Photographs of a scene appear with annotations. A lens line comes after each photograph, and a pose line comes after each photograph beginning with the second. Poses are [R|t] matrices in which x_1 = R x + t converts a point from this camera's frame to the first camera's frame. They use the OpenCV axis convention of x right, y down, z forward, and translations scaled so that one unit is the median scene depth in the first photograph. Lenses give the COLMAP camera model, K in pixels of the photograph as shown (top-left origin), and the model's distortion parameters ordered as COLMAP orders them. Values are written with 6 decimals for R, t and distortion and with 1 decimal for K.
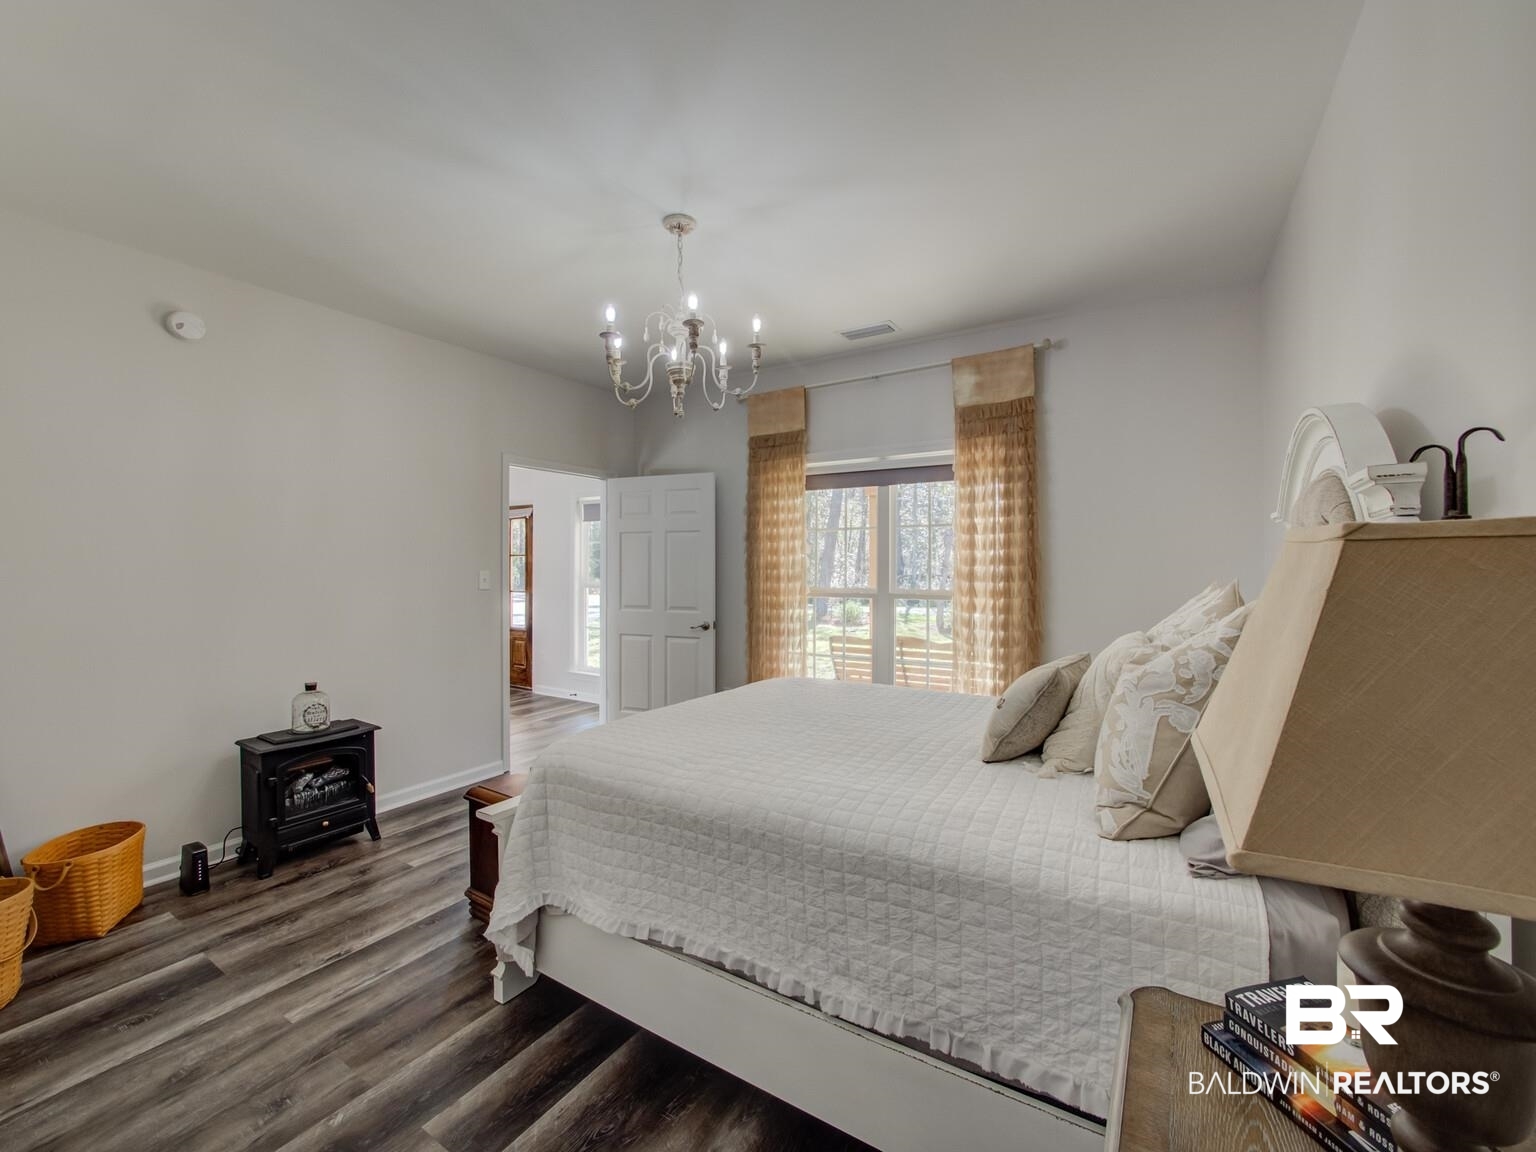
lens RADIAL K [[628.1, 0, 752.5], [0, 628.1, 570.6], [0, 0, 1]] dist [-0.029150, 0.006732]
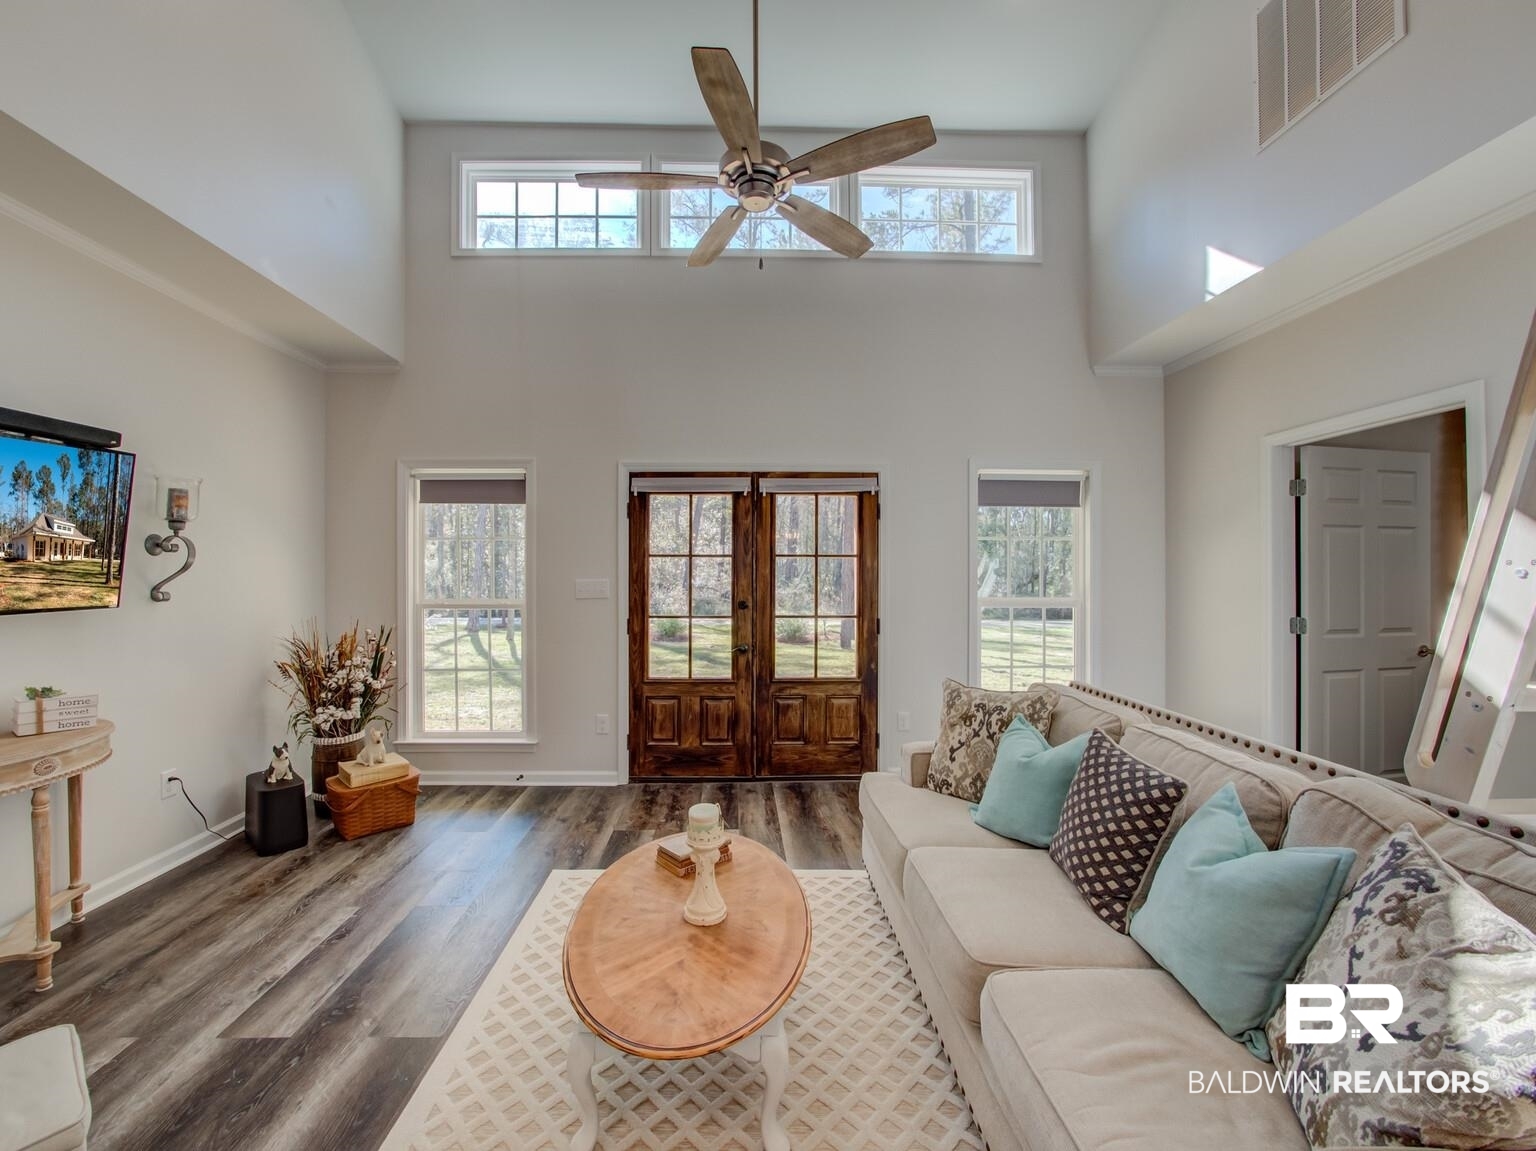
lens RADIAL K [[619.2, 0, 771.5], [0, 619.2, 575.8], [0, 0, 1]] dist [-0.035595, 0.009159]
pose [[0.818812, 0.000765, 0.574061, -0.994978], [0.002505, 0.999985, -0.004906, -0.003690], [-0.574056, 0.005456, 0.818798, 0.721288]]
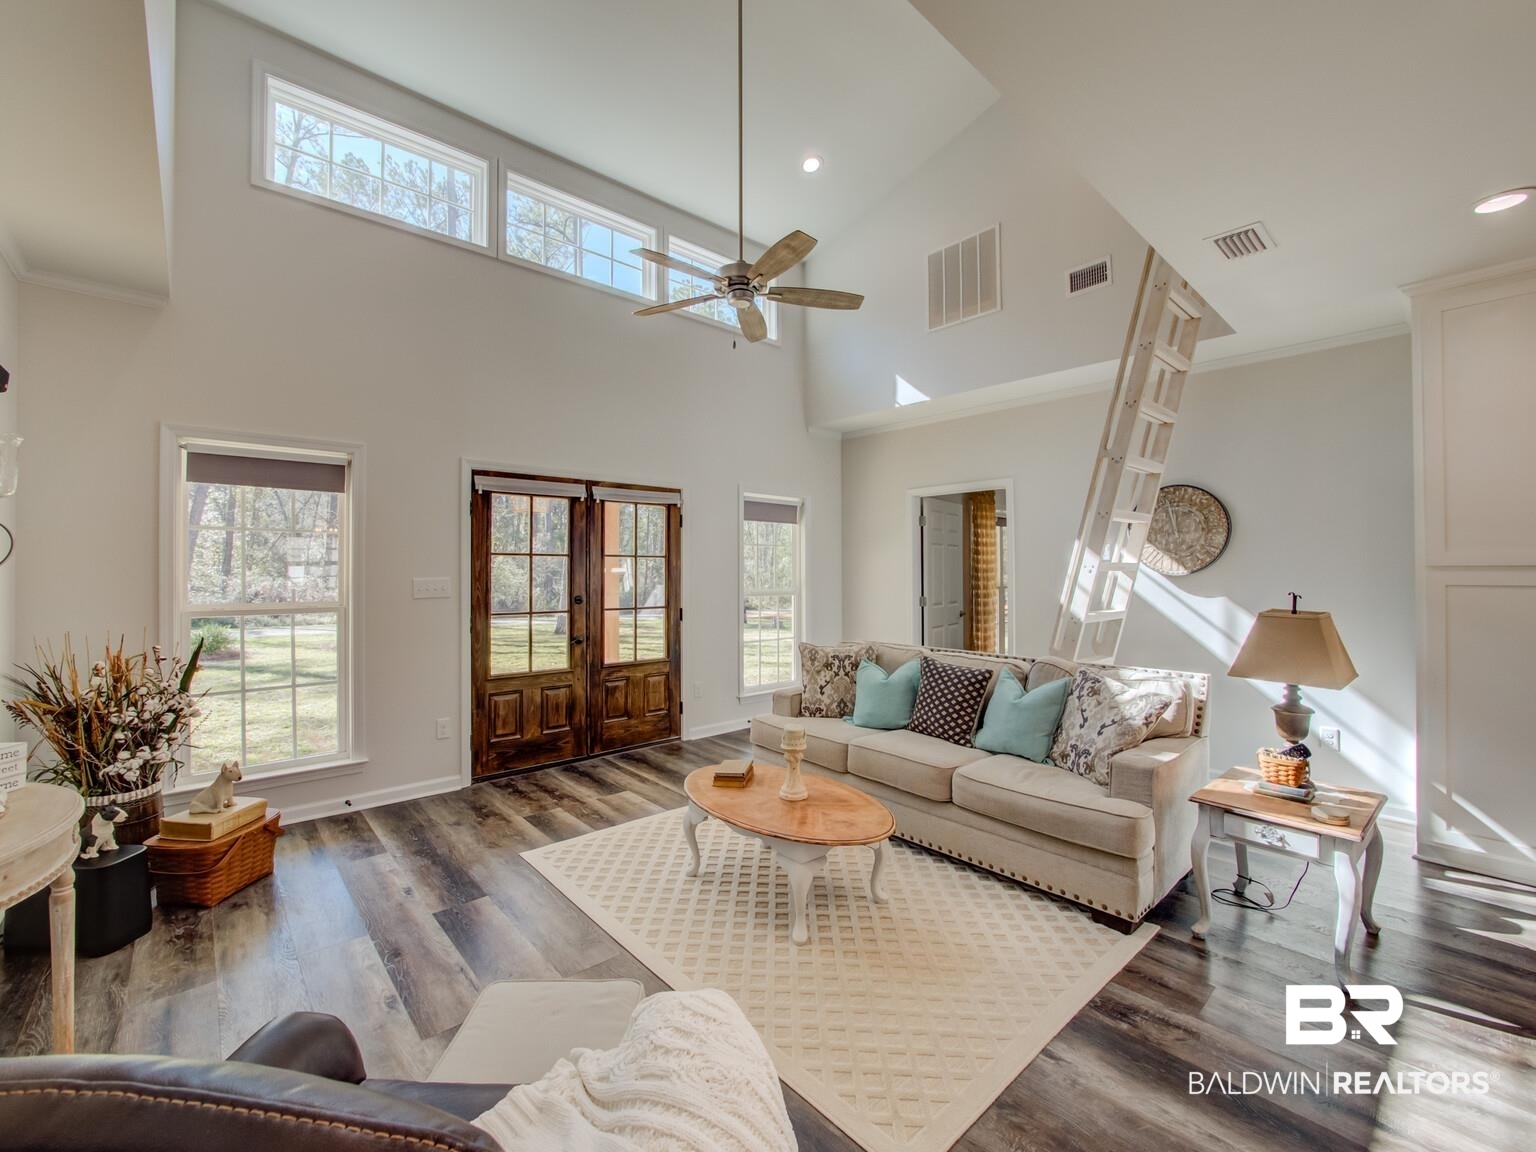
lens RADIAL K [[644.0, 0, 750.4], [0, 644.0, 564.0], [0, 0, 1]] dist [-0.031329, 0.008549]
pose [[0.263538, 0.011682, 0.964578, -1.364777], [0.007723, 0.999869, -0.014220, -0.006212], [-0.964618, 0.011197, 0.263413, 0.911950]]
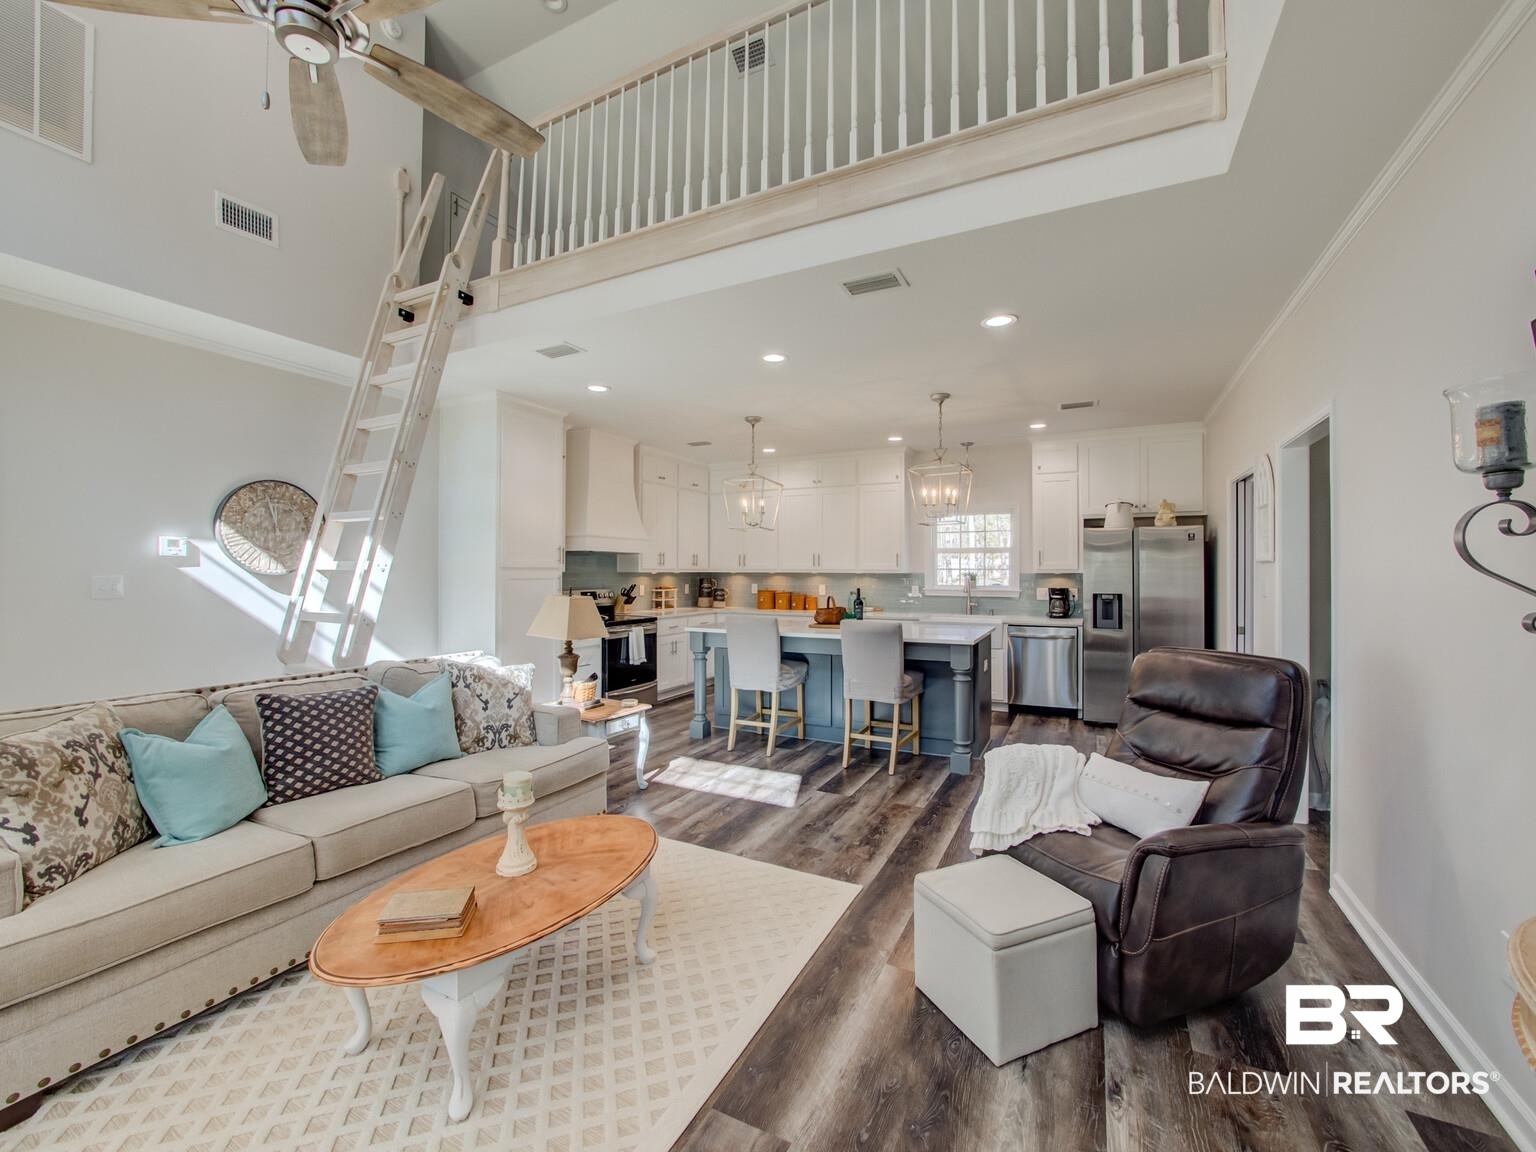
lens RADIAL K [[644.0, 0, 750.4], [0, 644.0, 564.0], [0, 0, 1]] dist [-0.031329, 0.008549]
pose [[-0.995034, -0.002500, -0.099504, -0.948653], [-0.002247, 0.999994, -0.002654, -0.010934], [0.099510, -0.002417, -0.995034, 1.426596]]
